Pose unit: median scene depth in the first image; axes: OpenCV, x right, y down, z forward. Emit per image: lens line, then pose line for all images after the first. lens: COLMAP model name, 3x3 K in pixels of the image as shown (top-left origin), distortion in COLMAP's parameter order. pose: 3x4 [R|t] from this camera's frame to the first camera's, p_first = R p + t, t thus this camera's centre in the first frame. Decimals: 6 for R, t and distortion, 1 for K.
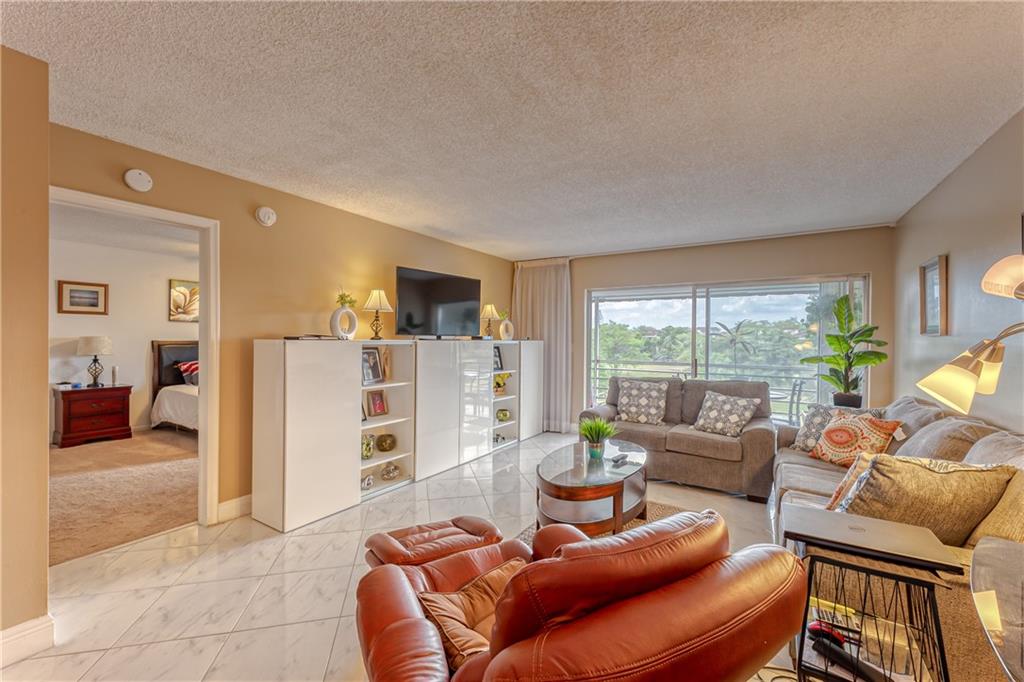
lens RADIAL K [[417.6, 0, 511.8], [0, 417.6, 338.6], [0, 0, 1]] dist [0.004770, 0.000225]
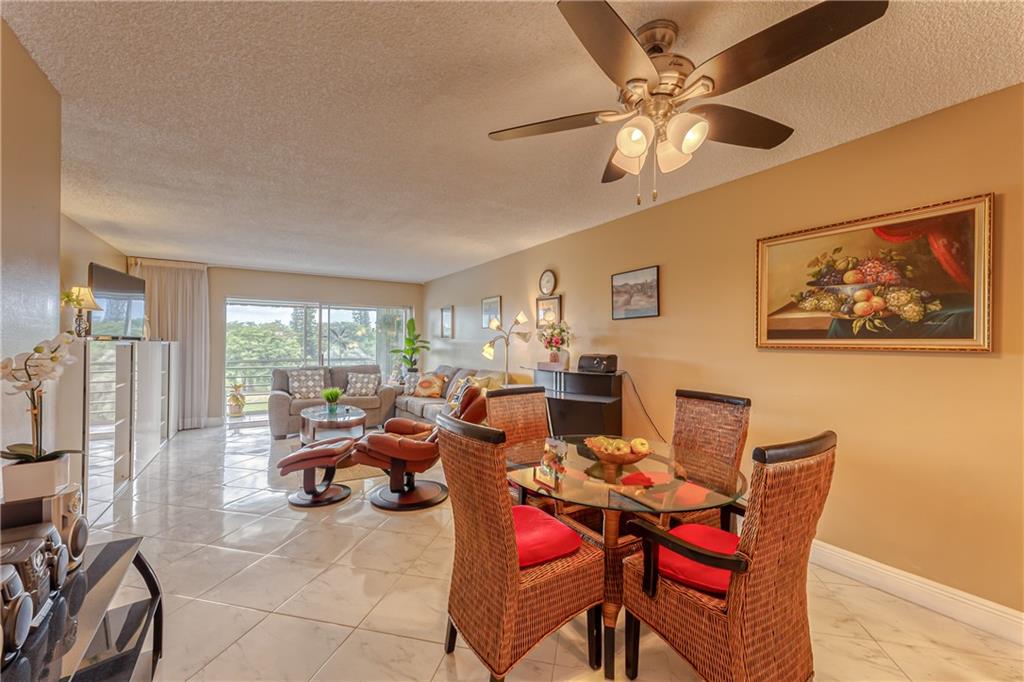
lens RADIAL K [[414.1, 0, 512.0], [0, 414.1, 340.0], [0, 0, 1]] dist [0.002269, 0.000166]
pose [[0.439894, 0.000871, 0.898050, -0.650844], [-0.001250, 0.999999, -0.000358, 0.000382], [-0.898049, -0.000965, 0.439894, -0.245132]]
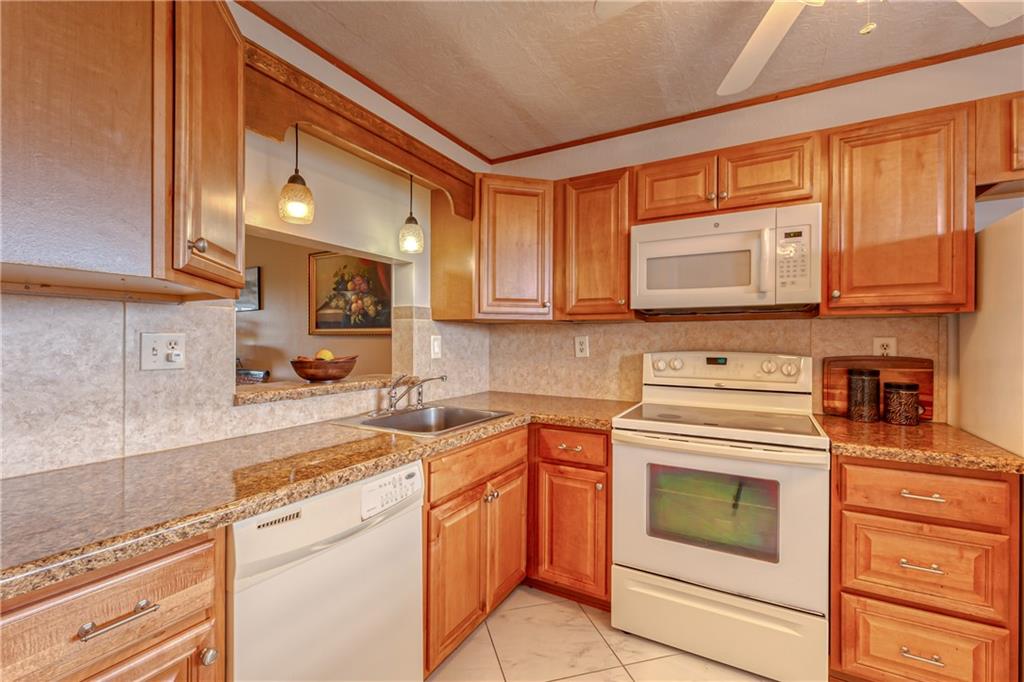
lens RADIAL K [[442.4, 0, 511.2], [0, 442.4, 341.0], [0, 0, 1]] dist [0.001523, -0.000136]
pose [[-0.031784, -0.007969, 0.999463, -0.829570], [-0.000588, 0.999968, 0.007954, 0.016031], [-0.999495, -0.000335, -0.031788, -0.688080]]
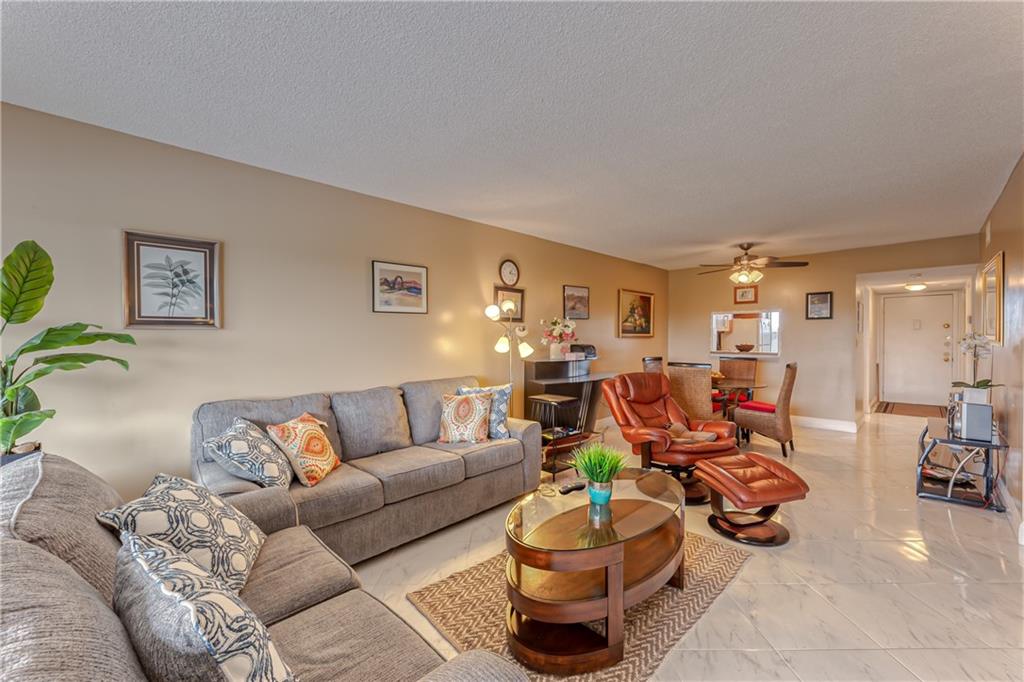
lens RADIAL K [[414.1, 0, 512.0], [0, 414.1, 340.0], [0, 0, 1]] dist [0.002269, 0.000166]
pose [[-0.973453, -0.006730, 0.228788, 0.128278], [-0.003369, 0.999881, 0.015076, 0.000049], [-0.228862, 0.013904, -0.973359, 1.167582]]
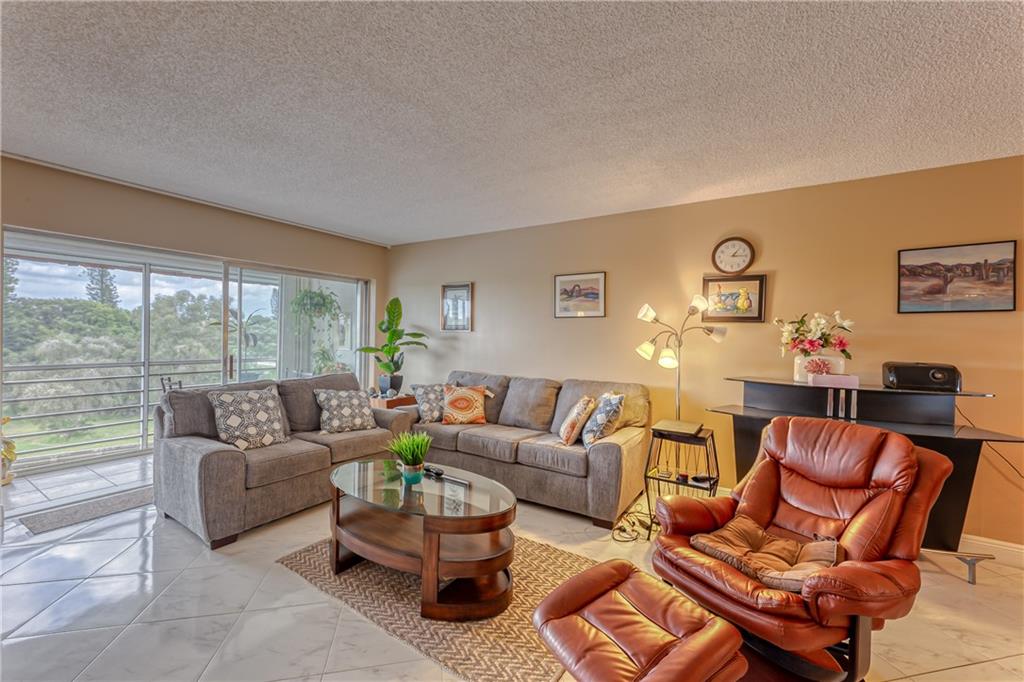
lens RADIAL K [[417.6, 0, 511.8], [0, 417.6, 338.6], [0, 0, 1]] dist [0.004770, 0.000225]
pose [[0.018166, -0.015614, 0.999713, -0.405082], [-0.016922, 0.999730, 0.015922, -0.005547], [-0.999692, -0.017207, 0.017896, 0.543255]]
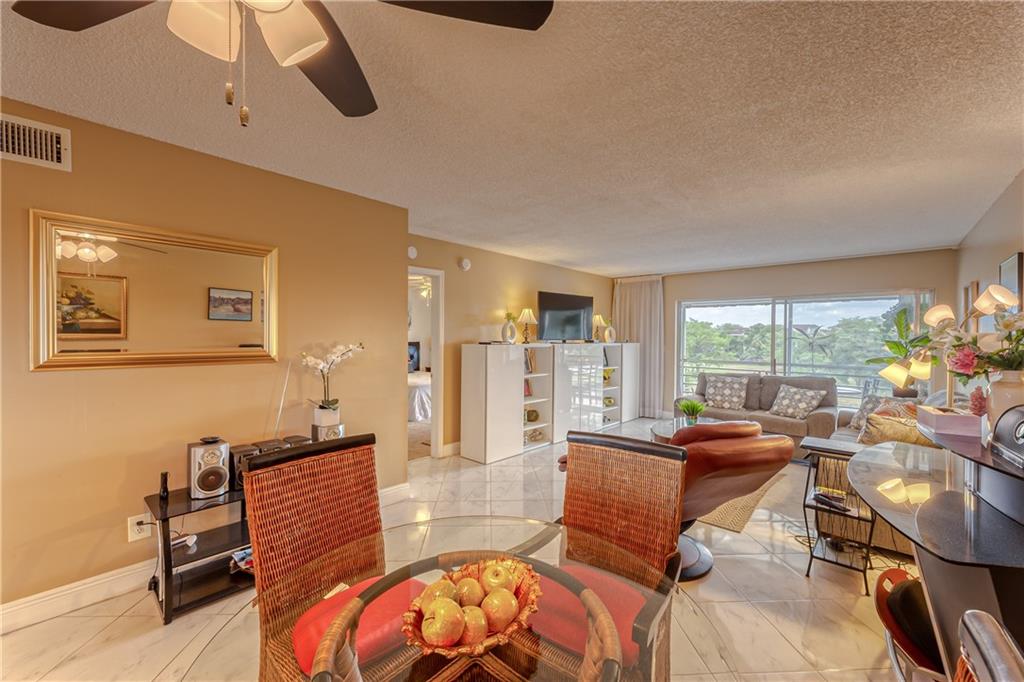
lens RADIAL K [[410.9, 0, 510.0], [0, 410.9, 339.1], [0, 0, 1]] dist [0.001330, 0.000443]
pose [[0.983160, 0.000848, -0.182746, -0.107275], [0.000074, 0.999987, 0.005039, -0.017559], [0.182748, -0.004967, 0.983147, -0.353692]]
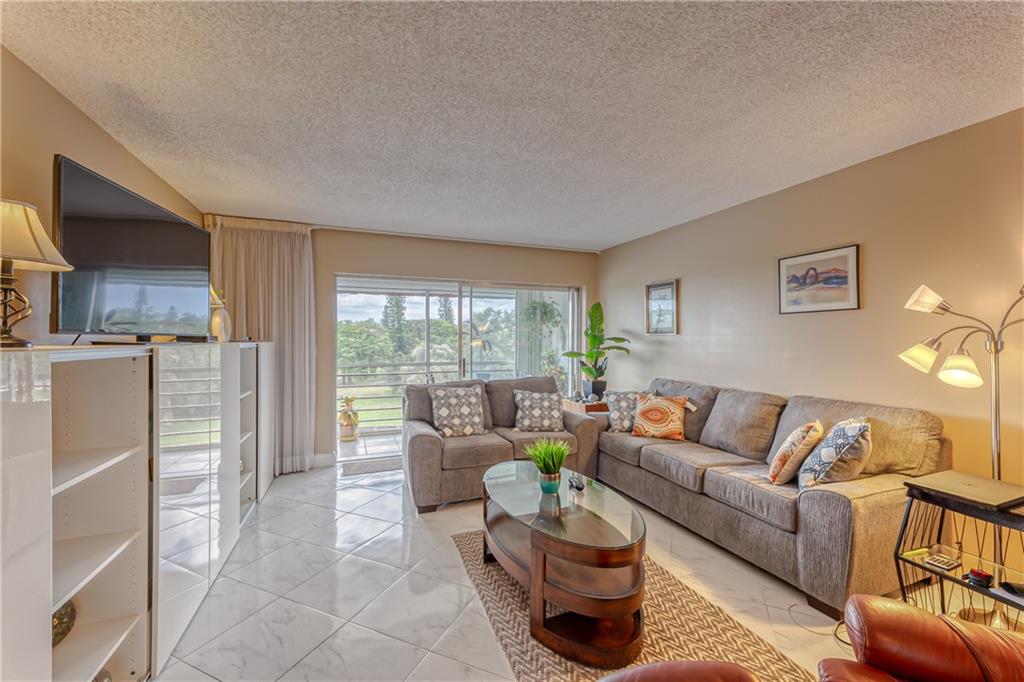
lens RADIAL K [[410.9, 0, 510.0], [0, 410.9, 339.1], [0, 0, 1]] dist [0.001330, 0.000443]
pose [[0.598839, -0.009395, 0.800814, -0.308265], [0.004870, 0.999955, 0.008089, -0.003978], [-0.800854, -0.000944, 0.598859, 0.408175]]
